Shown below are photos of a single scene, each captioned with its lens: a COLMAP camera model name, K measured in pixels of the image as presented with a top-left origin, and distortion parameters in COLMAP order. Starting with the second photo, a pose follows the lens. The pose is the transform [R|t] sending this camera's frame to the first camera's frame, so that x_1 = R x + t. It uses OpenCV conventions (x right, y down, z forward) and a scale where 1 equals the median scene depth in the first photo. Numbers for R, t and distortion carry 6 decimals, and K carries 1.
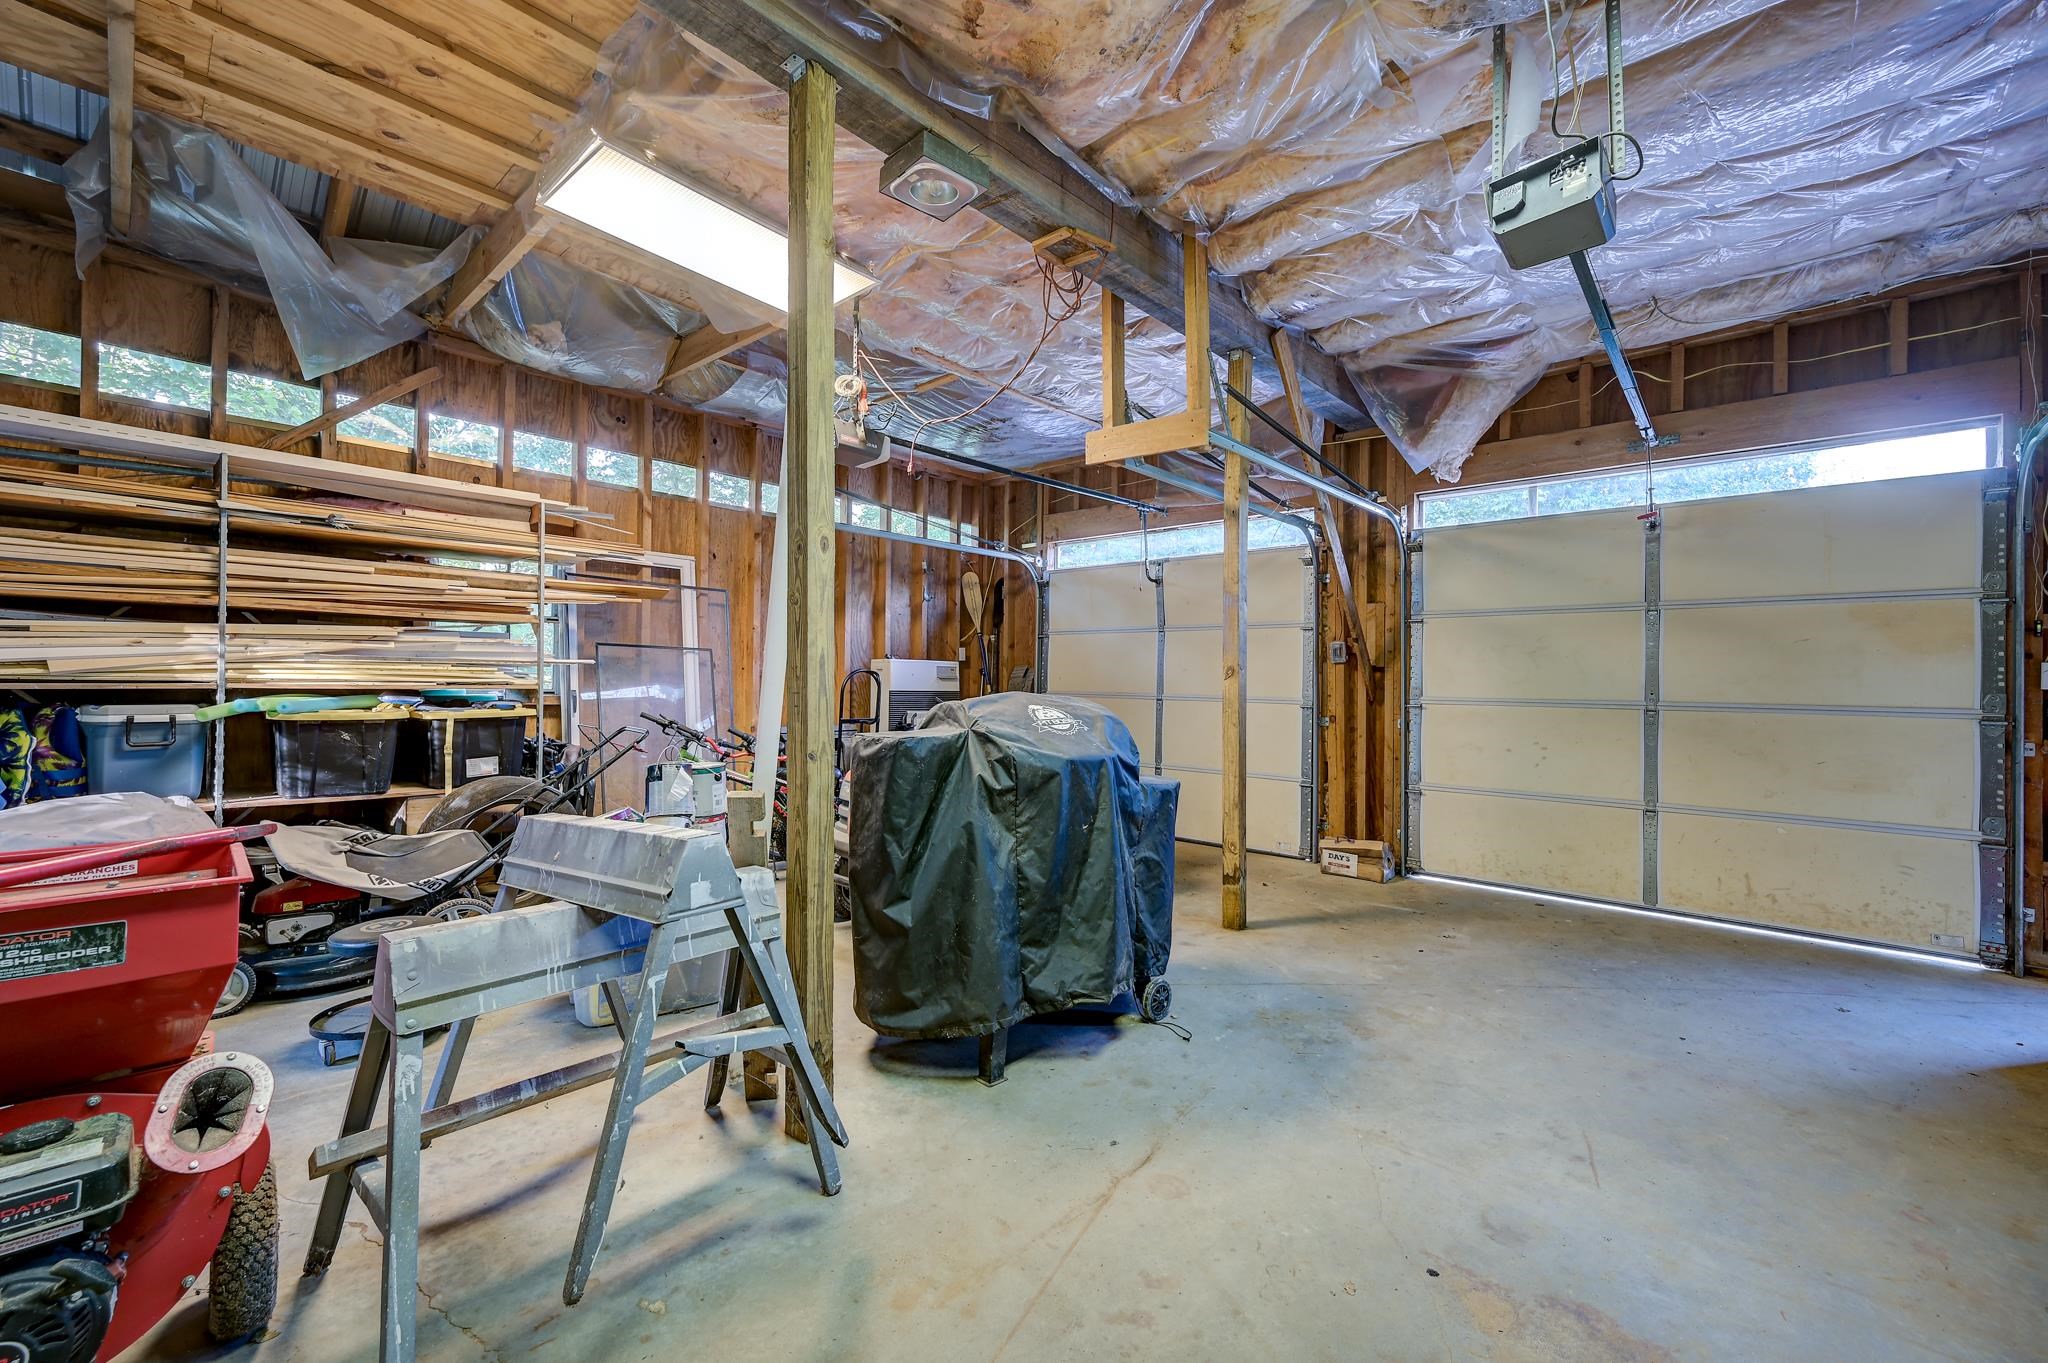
lens RADIAL K [[816.8, 0, 1024.5], [0, 816.8, 678.3], [0, 0, 1]] dist [0.001959, 0.000082]
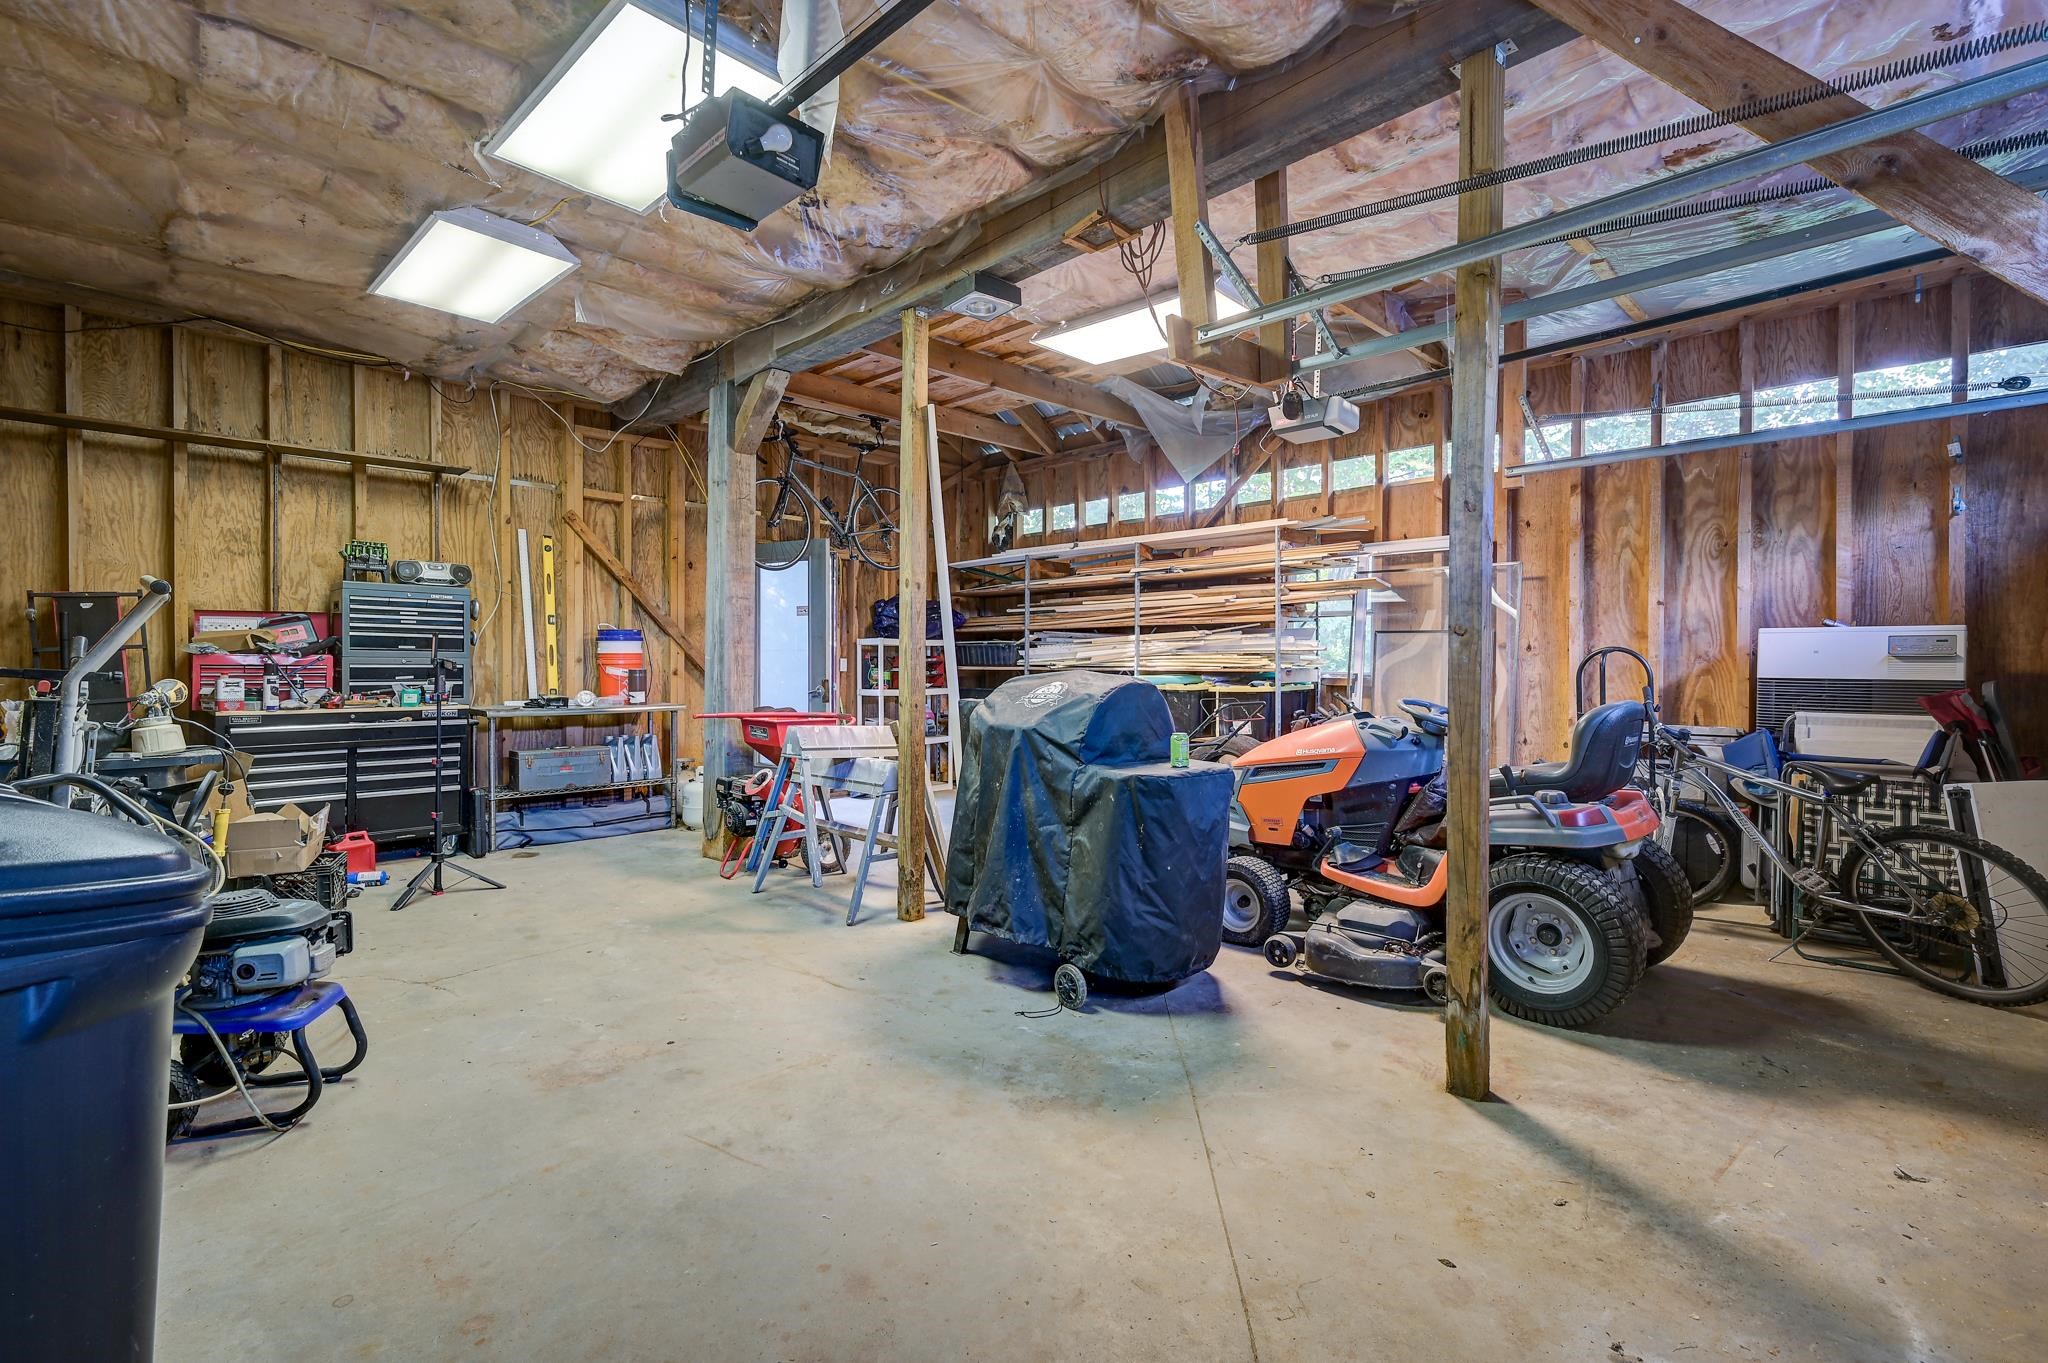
lens RADIAL K [[910.8, 0, 1024.6], [0, 910.8, 676.7], [0, 0, 1]] dist [0.001084, -0.000624]
pose [[-0.061938, 0.001688, -0.998079, 1.150615], [-0.000760, 0.999998, 0.001739, 0.024730], [0.998080, 0.000867, -0.061936, 0.944349]]
